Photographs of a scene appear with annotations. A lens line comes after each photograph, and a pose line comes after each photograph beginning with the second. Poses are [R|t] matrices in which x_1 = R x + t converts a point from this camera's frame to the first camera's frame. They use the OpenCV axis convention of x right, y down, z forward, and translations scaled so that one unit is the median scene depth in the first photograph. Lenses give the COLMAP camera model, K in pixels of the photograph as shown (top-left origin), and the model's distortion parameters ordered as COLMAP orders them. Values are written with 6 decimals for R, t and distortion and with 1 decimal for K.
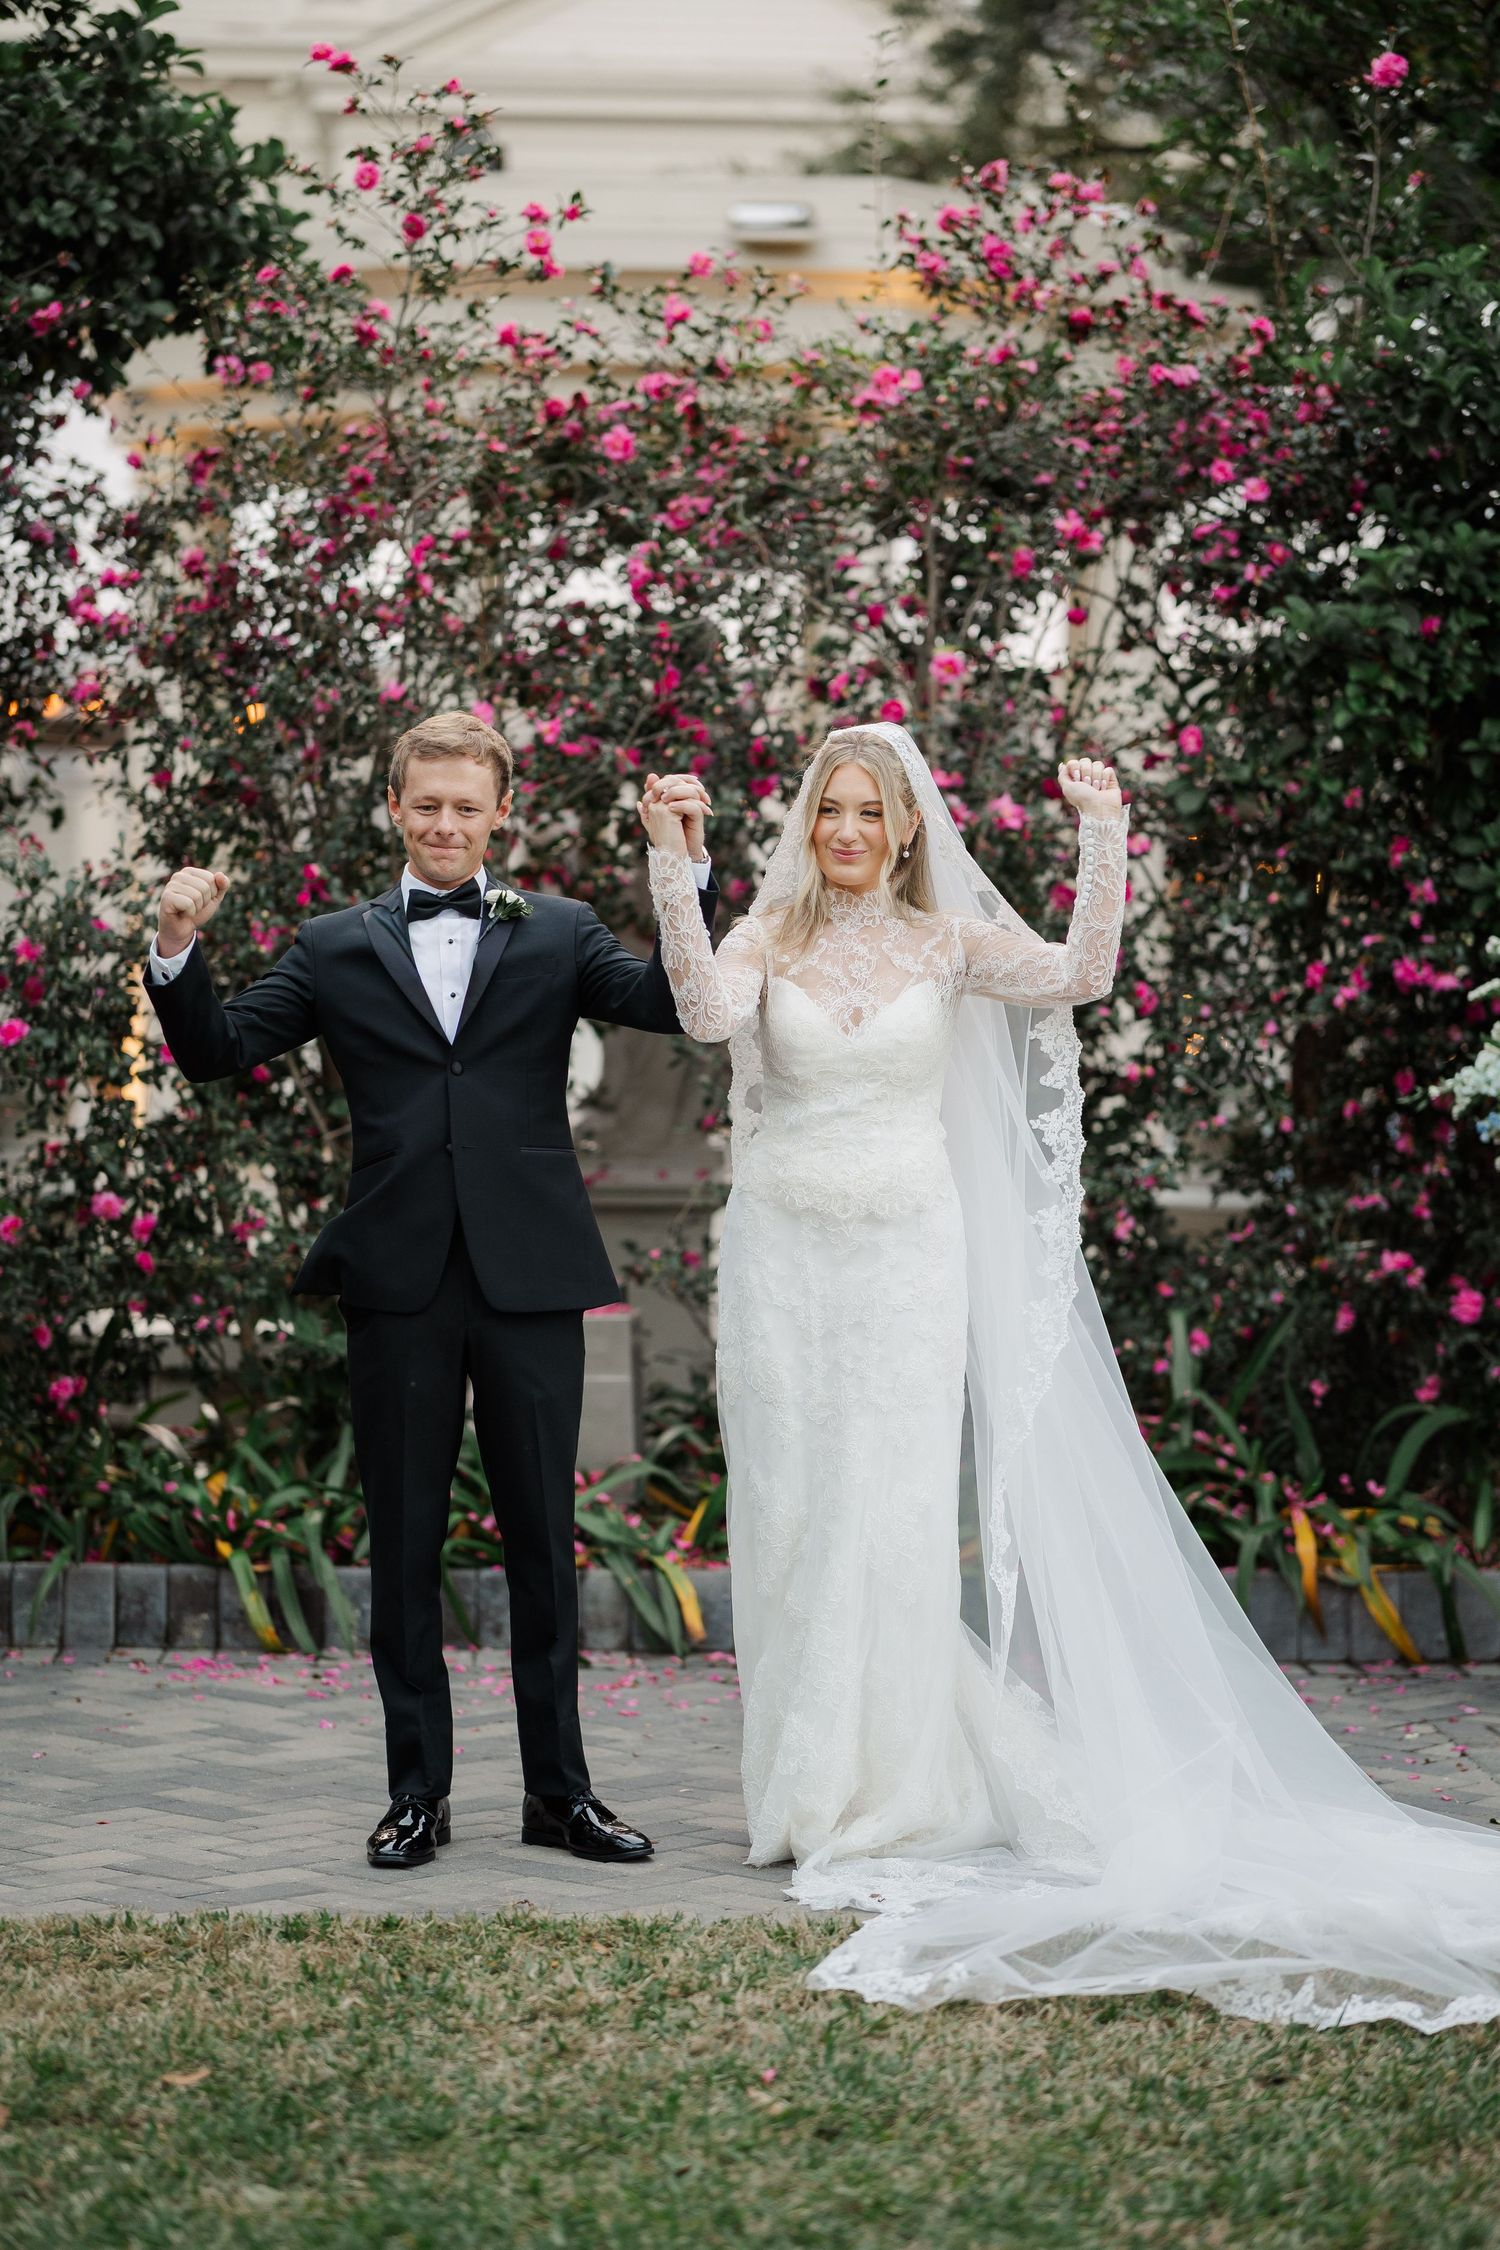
lens RADIAL K [[5410.5, 0, 756.6], [0, 5410.5, 1116.0], [0, 0, 1]] dist [-0.035314, 0.000000]
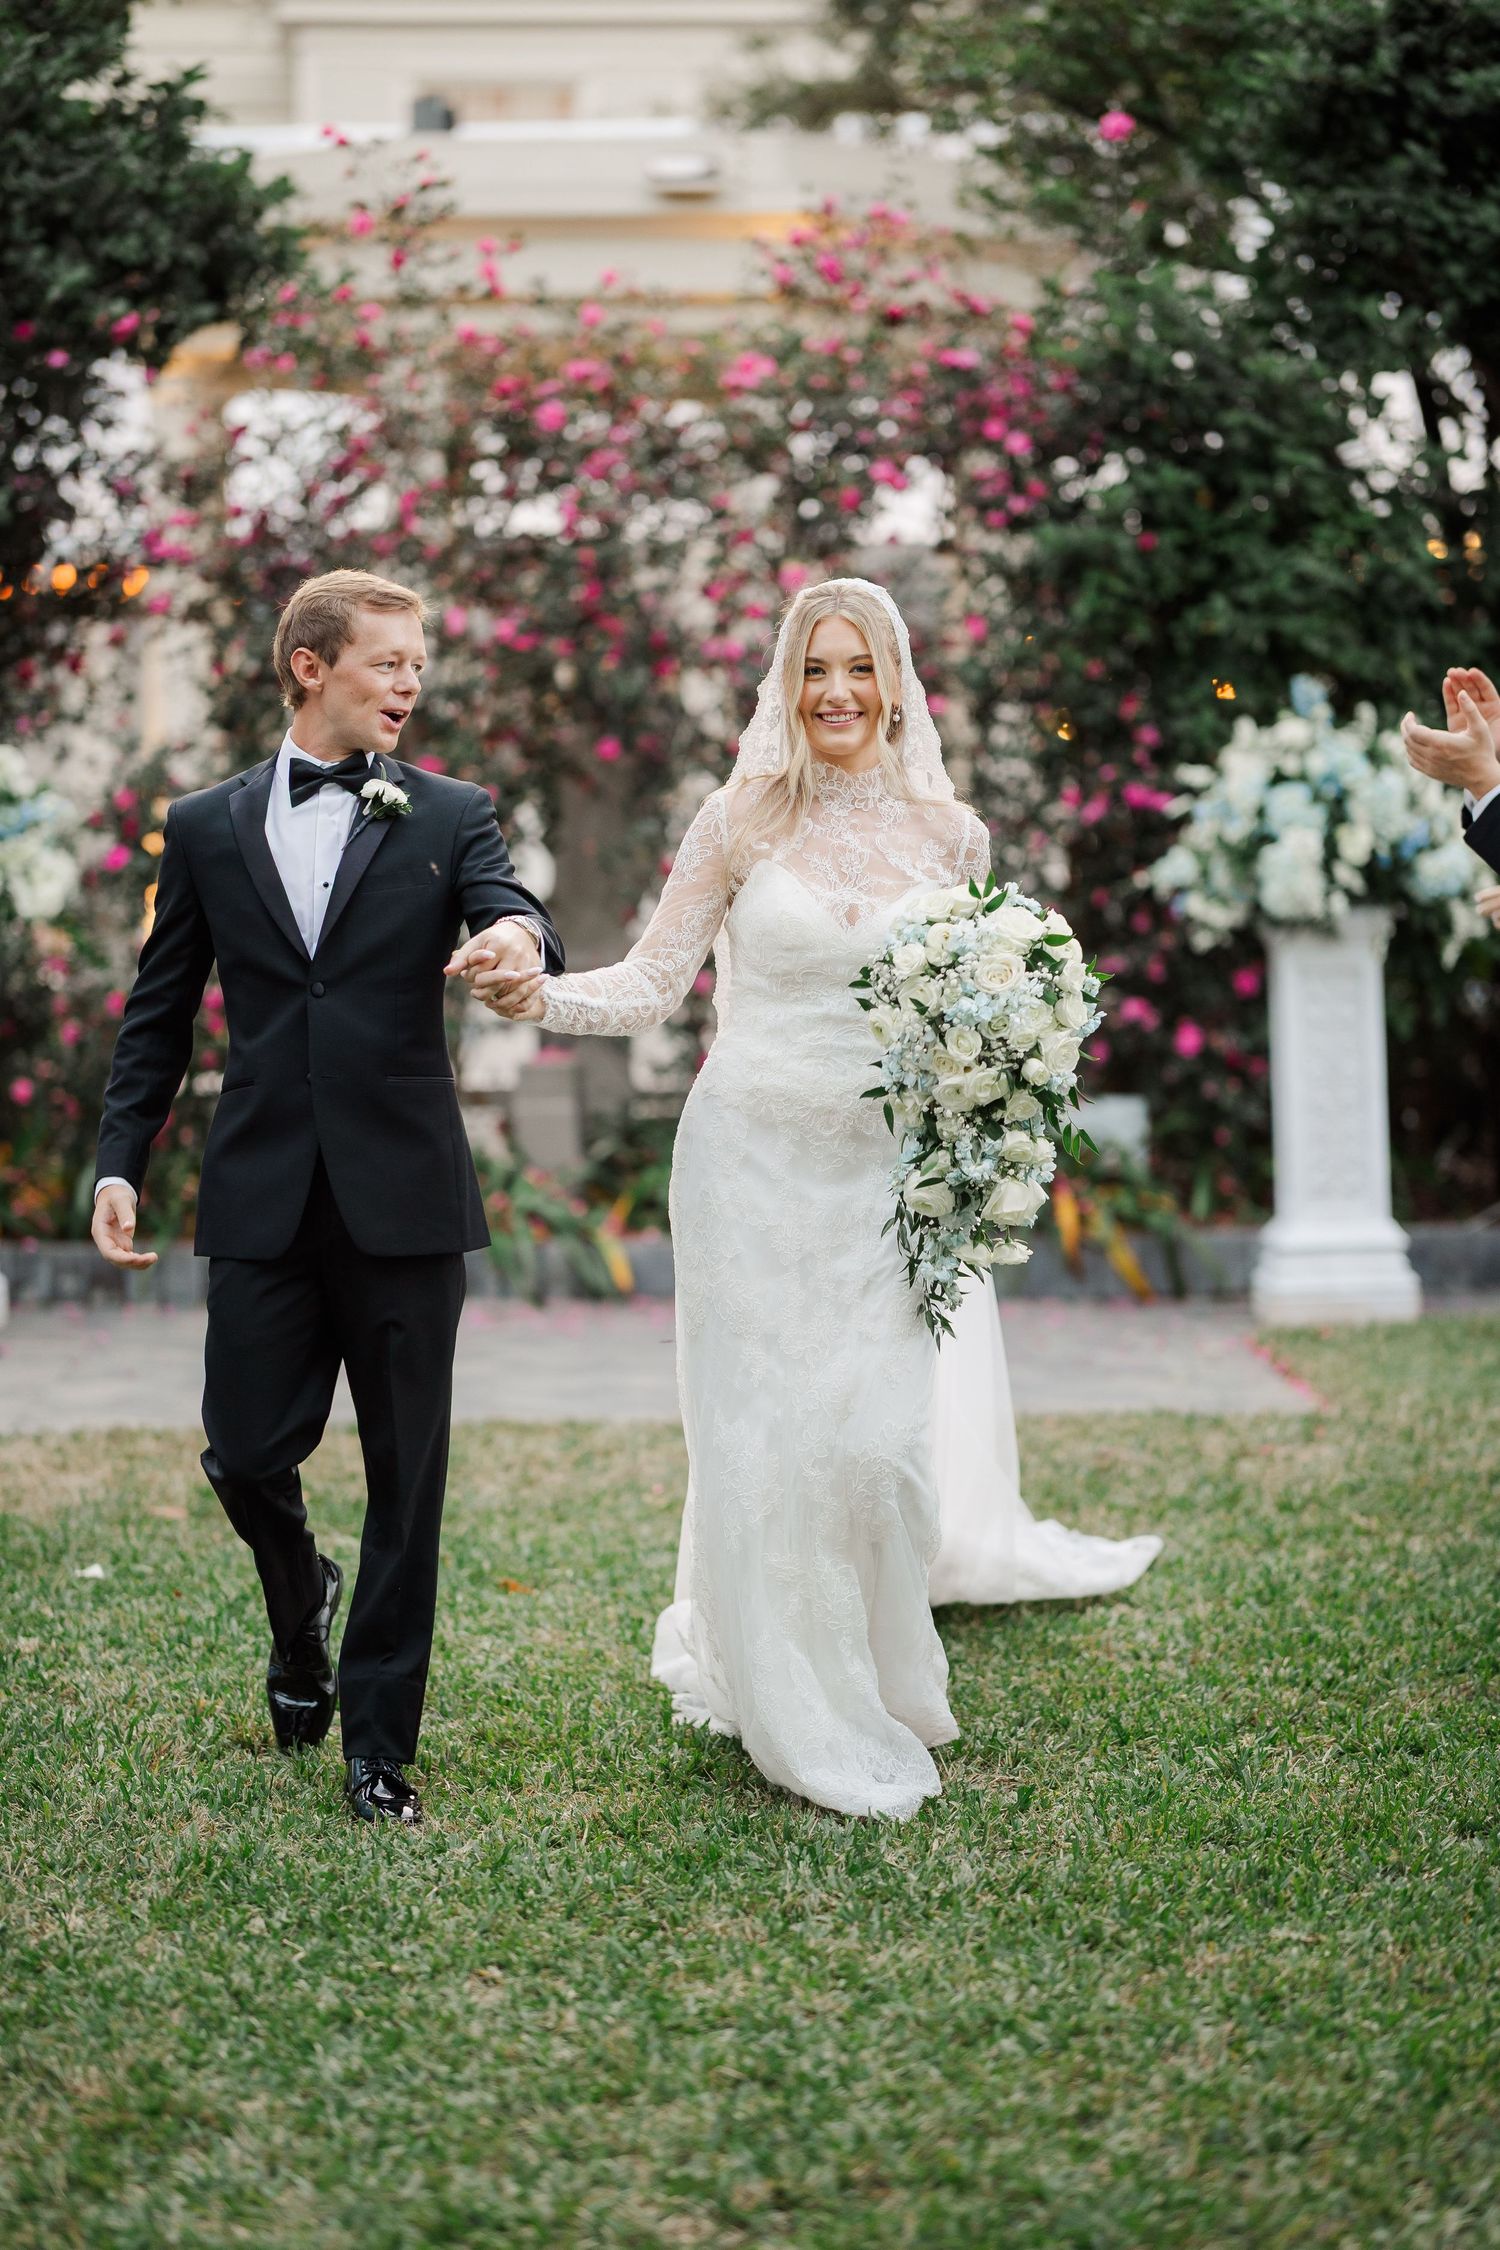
lens RADIAL K [[5410.5, 0, 740.7], [0, 5410.5, 1107.3], [0, 0, 1]] dist [-0.035314, 0.000000]
pose [[0.999810, -0.019289, 0.002788, 0.014684], [0.019207, 0.999449, 0.027073, 0.012967], [-0.003309, -0.027015, 0.999630, -0.357740]]
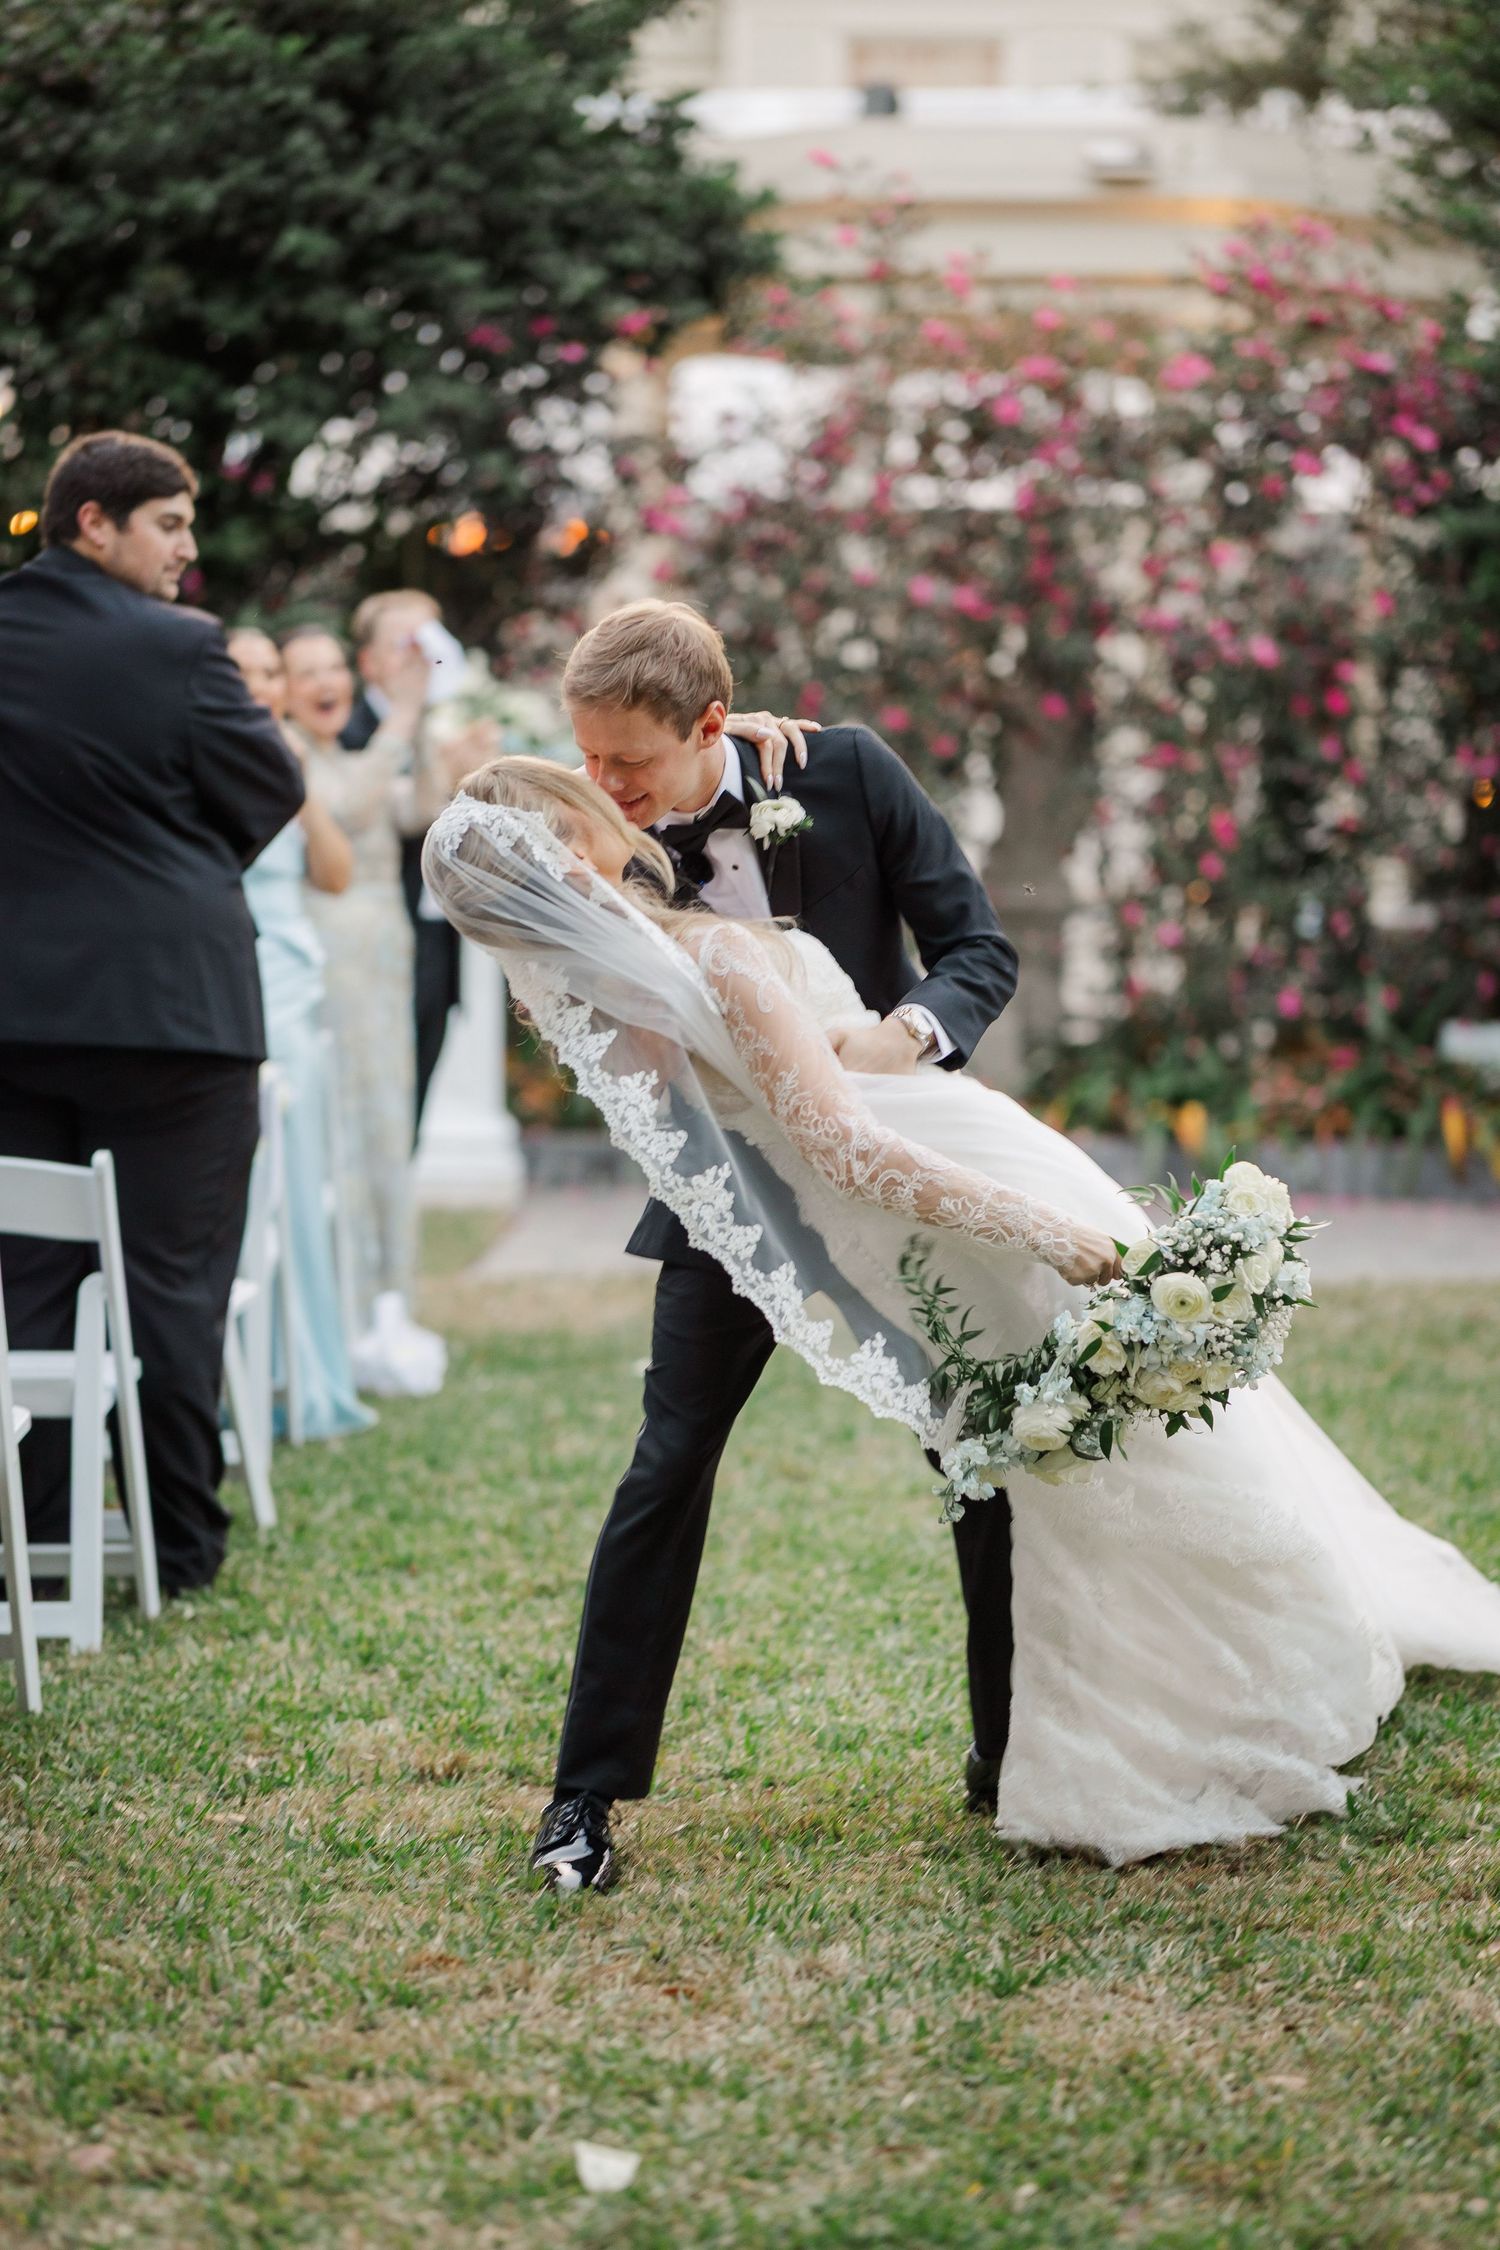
lens RADIAL K [[5410.5, 0, 758.3], [0, 5410.5, 1126.1], [0, 0, 1]] dist [-0.035314, 0.000000]
pose [[0.997662, 0.001965, -0.068309, 0.008453], [0.000640, 0.999274, 0.038093, 0.019486], [0.068335, -0.038047, 0.996937, -0.529531]]
